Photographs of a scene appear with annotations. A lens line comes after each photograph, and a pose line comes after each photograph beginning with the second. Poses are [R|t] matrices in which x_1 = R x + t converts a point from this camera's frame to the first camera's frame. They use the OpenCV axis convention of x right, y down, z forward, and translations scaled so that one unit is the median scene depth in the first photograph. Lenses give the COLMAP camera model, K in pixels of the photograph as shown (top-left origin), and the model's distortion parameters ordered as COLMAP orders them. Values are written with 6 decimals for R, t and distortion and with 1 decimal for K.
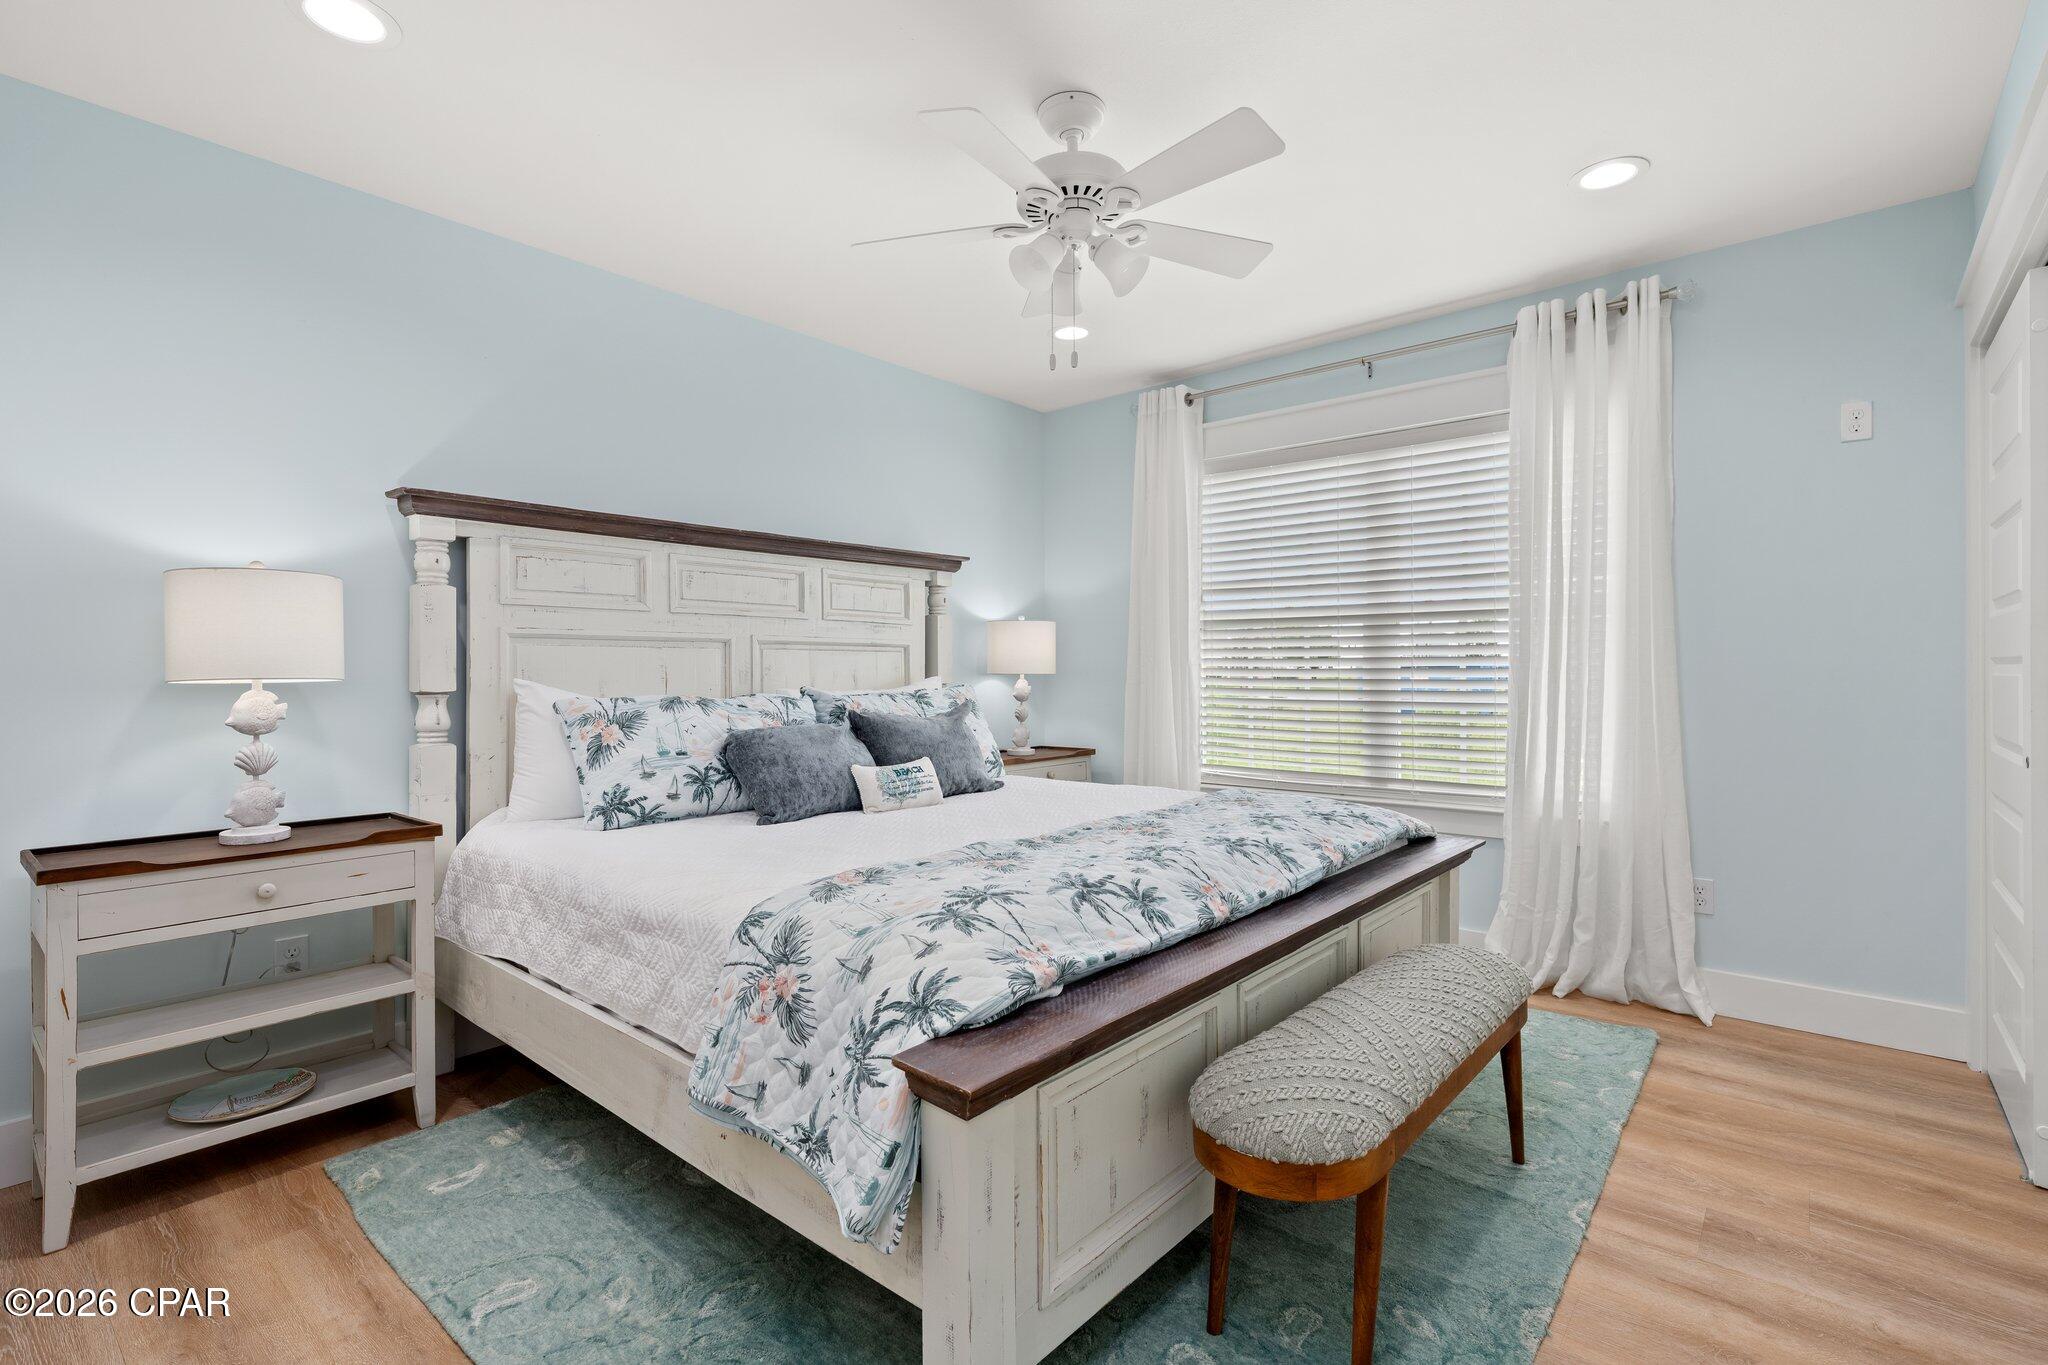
lens RADIAL K [[952.1, 0, 1026.5], [0, 952.1, 668.7], [0, 0, 1]] dist [0.001011, 0.000211]
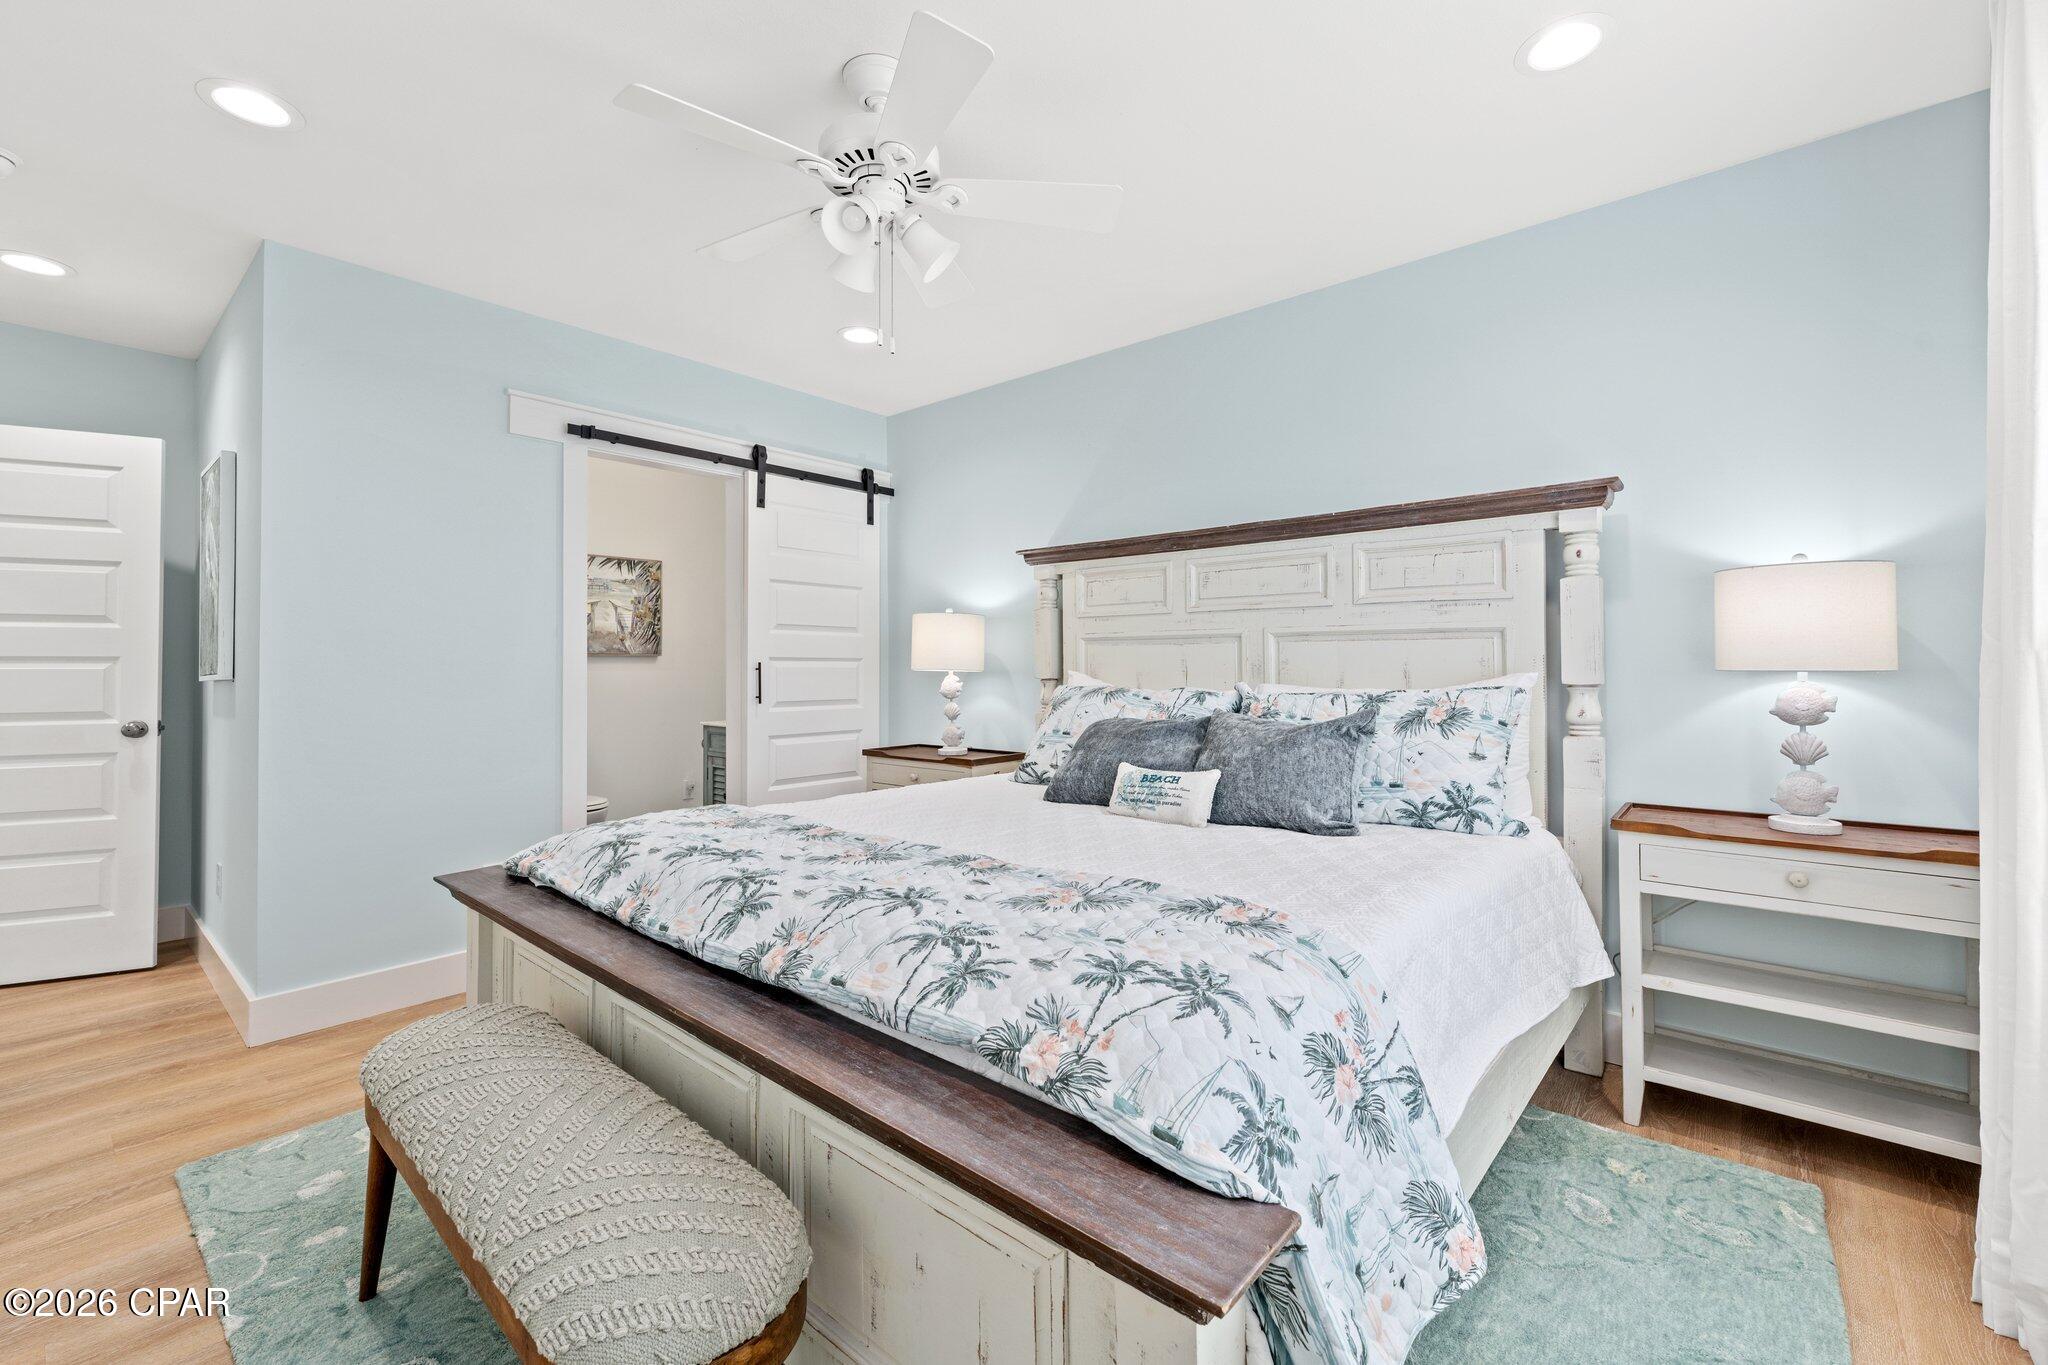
lens RADIAL K [[861.7, 0, 1022.6], [0, 861.7, 660.2], [0, 0, 1]] dist [0.049054, 0.000073]
pose [[-0.013787, -0.001082, -0.999904, 0.590953], [0.003410, 0.999994, -0.001129, -0.002852], [0.999899, -0.003425, -0.013784, 0.761479]]
